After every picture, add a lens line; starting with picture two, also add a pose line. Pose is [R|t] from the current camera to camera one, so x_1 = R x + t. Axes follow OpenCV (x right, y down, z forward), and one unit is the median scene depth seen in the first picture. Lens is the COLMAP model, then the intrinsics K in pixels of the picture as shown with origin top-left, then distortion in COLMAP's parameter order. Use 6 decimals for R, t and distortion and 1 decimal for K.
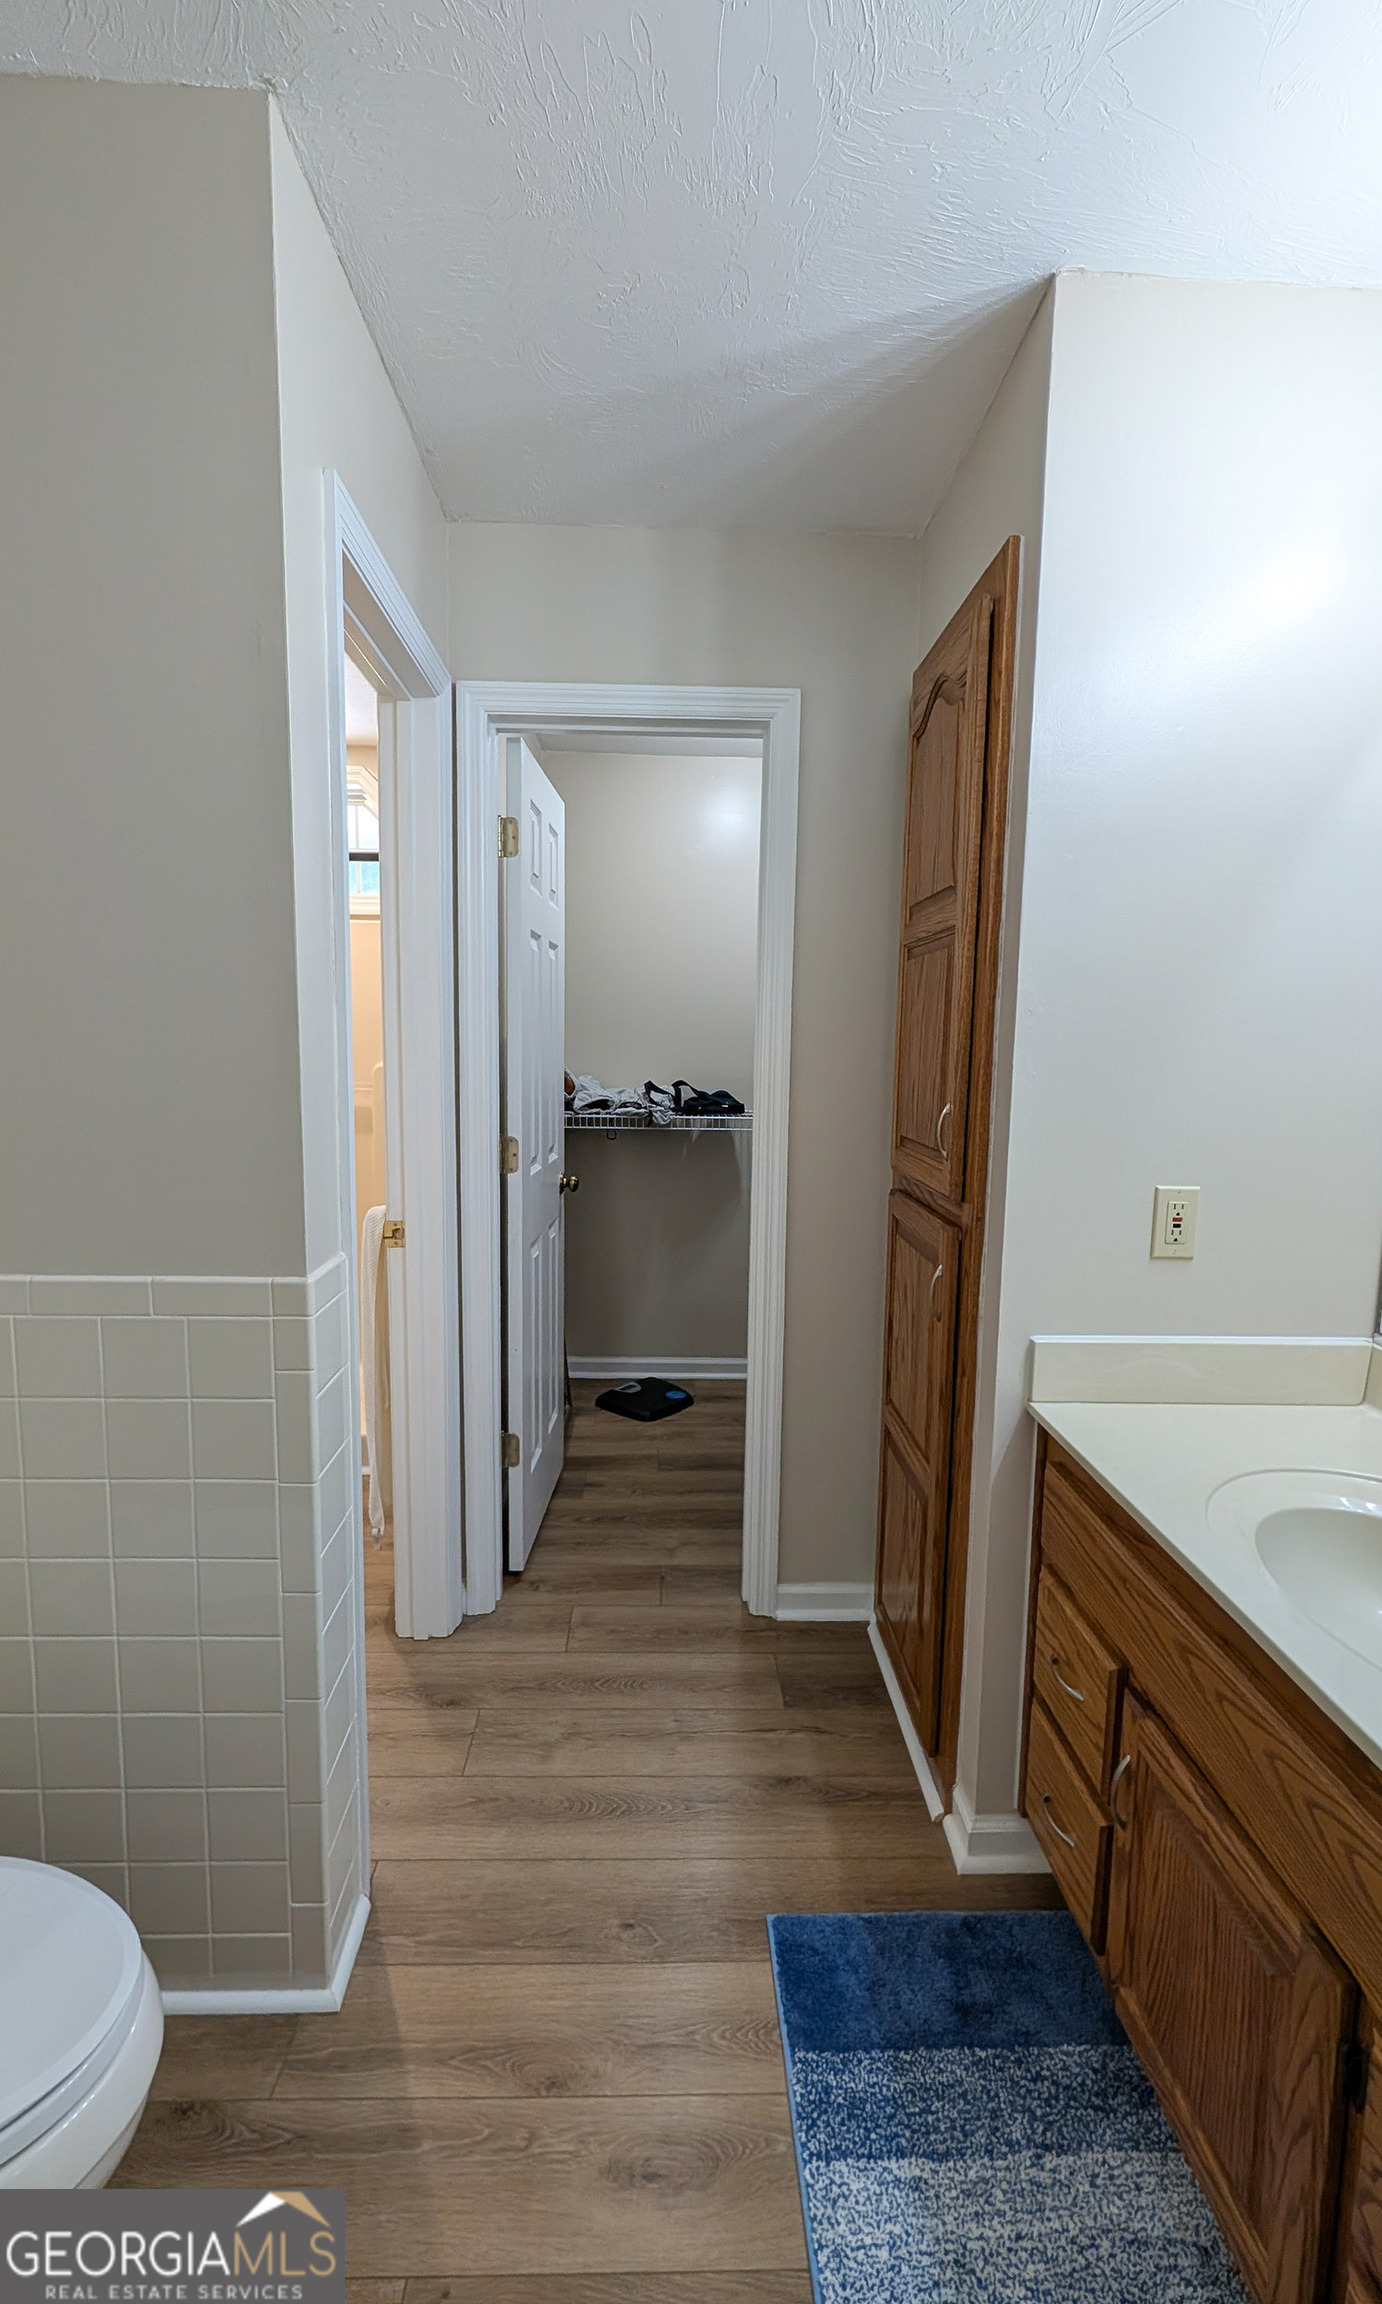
lens RADIAL K [[931.8, 0, 684.6], [0, 931.8, 1144.2], [0, 0, 1]] dist [0.001463, 0.000075]
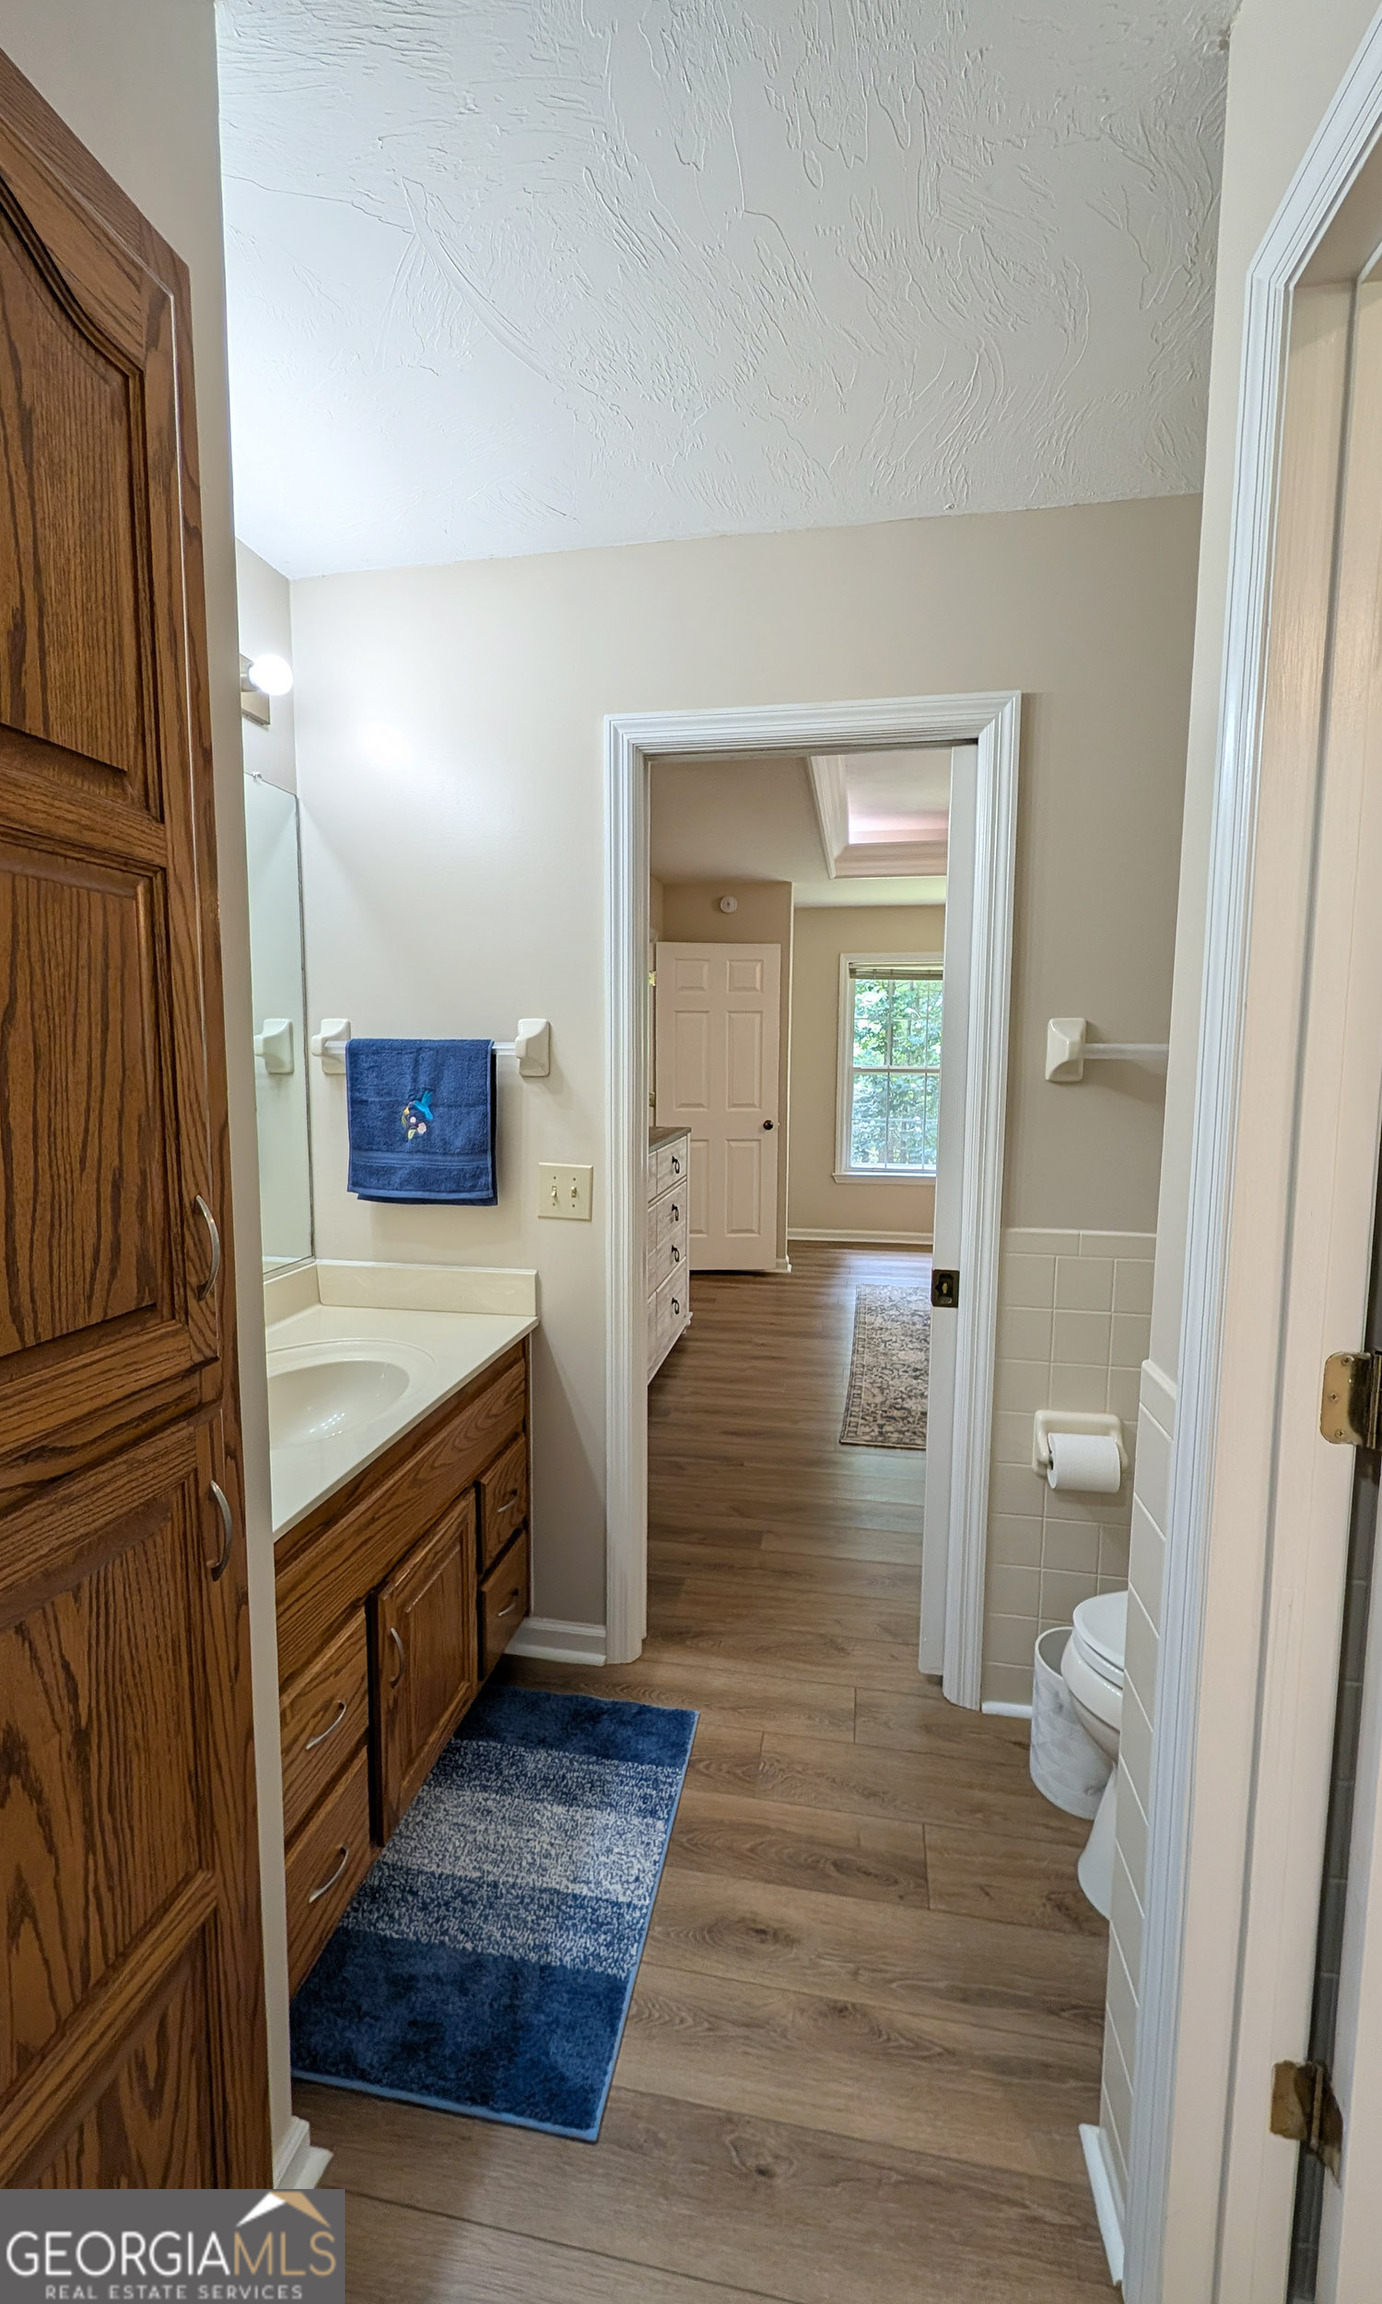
lens RADIAL K [[931.8, 0, 694.8], [0, 931.8, 1147.3], [0, 0, 1]] dist [0.001463, 0.000075]
pose [[-0.977977, -0.045329, 0.203732, -0.148864], [-0.001359, 0.977494, 0.210959, -0.241126], [-0.208709, 0.206036, -0.956028, 1.875834]]
